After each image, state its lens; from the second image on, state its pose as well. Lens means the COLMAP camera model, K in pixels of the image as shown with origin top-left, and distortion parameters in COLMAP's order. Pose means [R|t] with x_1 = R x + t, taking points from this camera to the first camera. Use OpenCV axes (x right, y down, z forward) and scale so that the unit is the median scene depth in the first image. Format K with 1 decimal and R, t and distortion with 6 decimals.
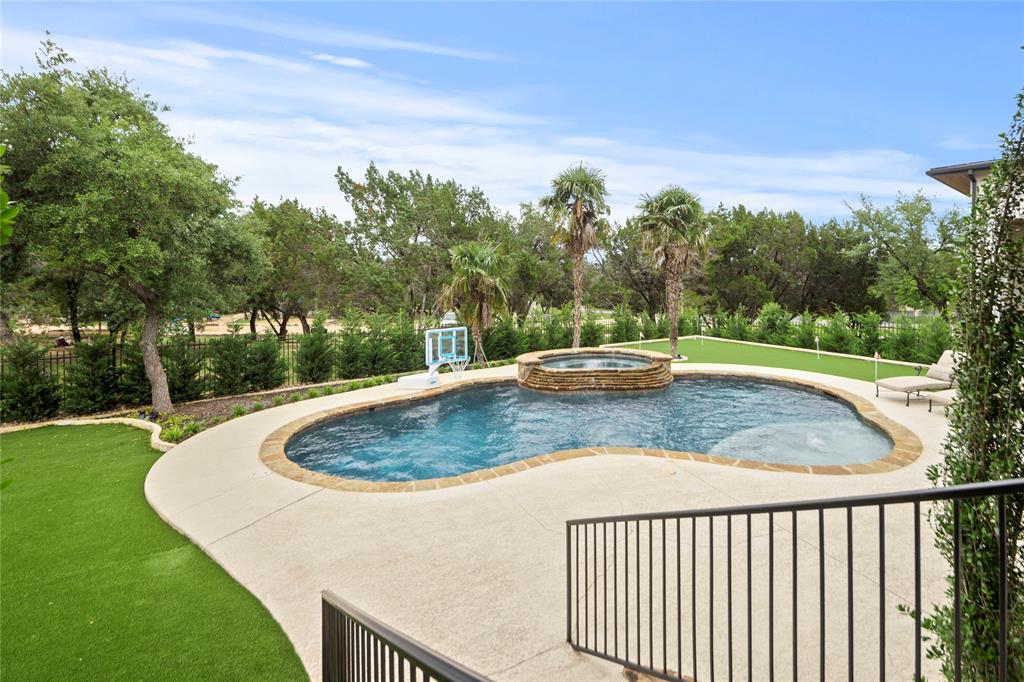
lens RADIAL K [[505.4, 0, 515.9], [0, 505.4, 273.9], [0, 0, 1]] dist [0.002153, 0.000152]
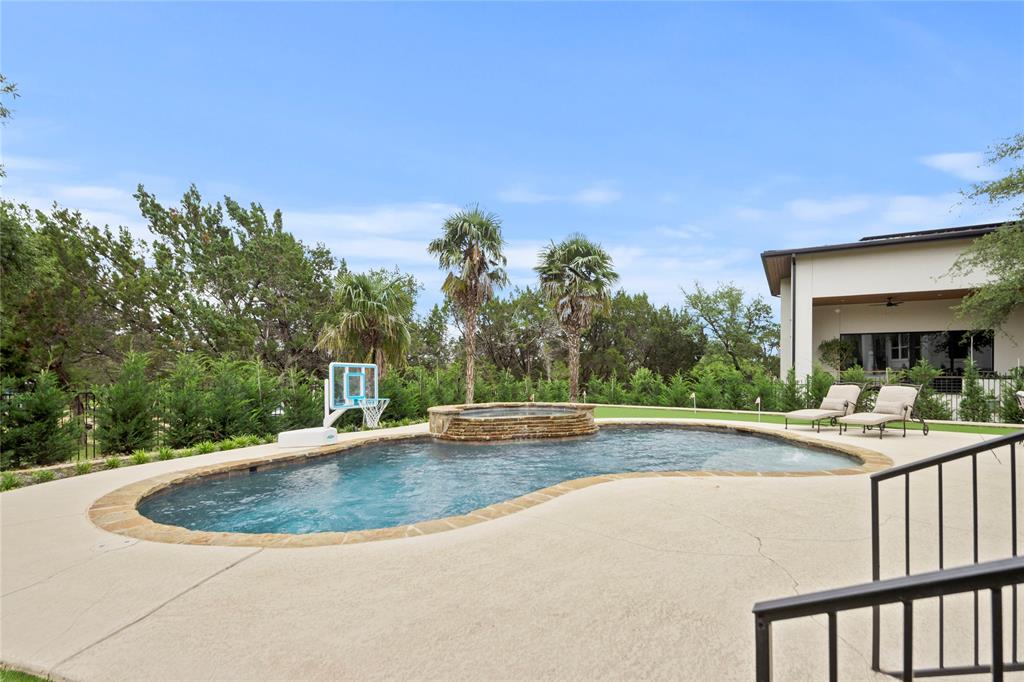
lens RADIAL K [[500.5, 0, 513.7], [0, 500.5, 377.0], [0, 0, 1]] dist [-0.000649, -0.000183]
pose [[0.931198, 0.008991, 0.364403, -0.179675], [-0.006446, 0.999946, -0.008199, 0.127981], [-0.364457, 0.005286, 0.931205, 0.200175]]
